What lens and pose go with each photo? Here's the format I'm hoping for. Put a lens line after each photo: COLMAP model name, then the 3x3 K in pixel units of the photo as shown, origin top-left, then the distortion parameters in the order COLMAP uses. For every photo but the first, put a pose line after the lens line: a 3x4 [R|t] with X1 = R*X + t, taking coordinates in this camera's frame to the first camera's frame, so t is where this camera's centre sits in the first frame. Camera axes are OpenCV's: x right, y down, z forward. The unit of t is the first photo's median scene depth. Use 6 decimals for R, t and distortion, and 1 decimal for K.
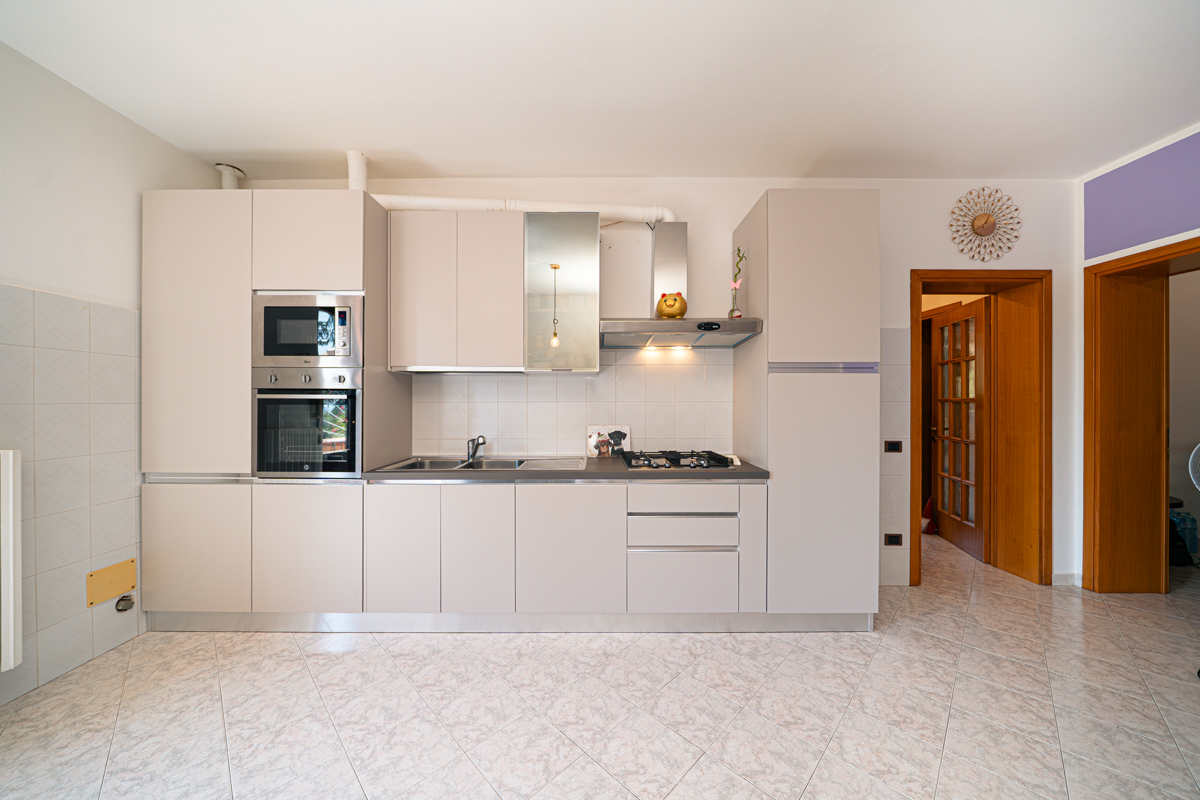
lens RADIAL K [[408.5, 0, 596.6], [0, 408.5, 400.8], [0, 0, 1]] dist [-0.008039, 0.000250]
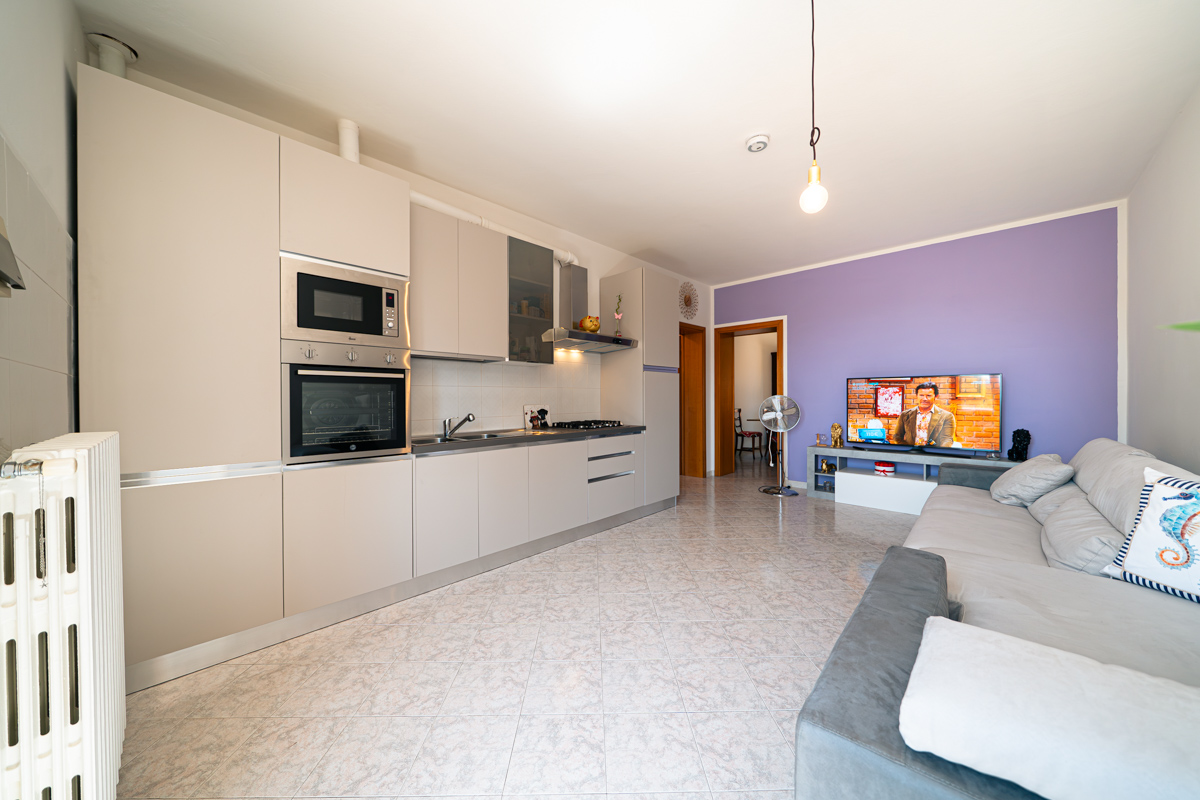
lens RADIAL K [[408.5, 0, 596.6], [0, 408.5, 400.8], [0, 0, 1]] dist [-0.008039, 0.000250]
pose [[0.698076, -0.008969, 0.715968, -0.986311], [0.005152, 0.999959, 0.007504, 0.047040], [-0.716005, -0.001550, 0.698093, -0.094617]]
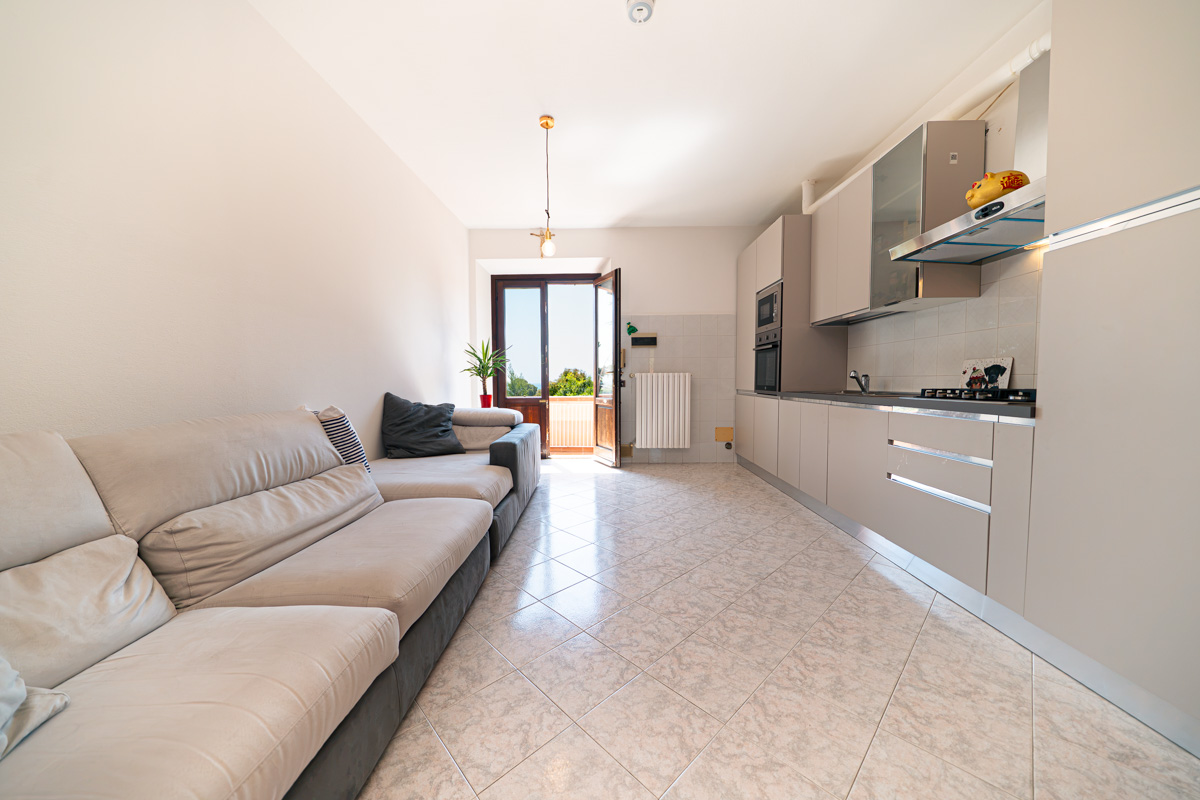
lens RADIAL K [[408.5, 0, 596.6], [0, 408.5, 400.8], [0, 0, 1]] dist [-0.008039, 0.000250]
pose [[-0.030401, 0.051093, -0.998231, 1.068189], [0.005392, 0.998687, 0.050952, 0.123479], [0.999523, -0.003833, -0.030636, 0.313674]]
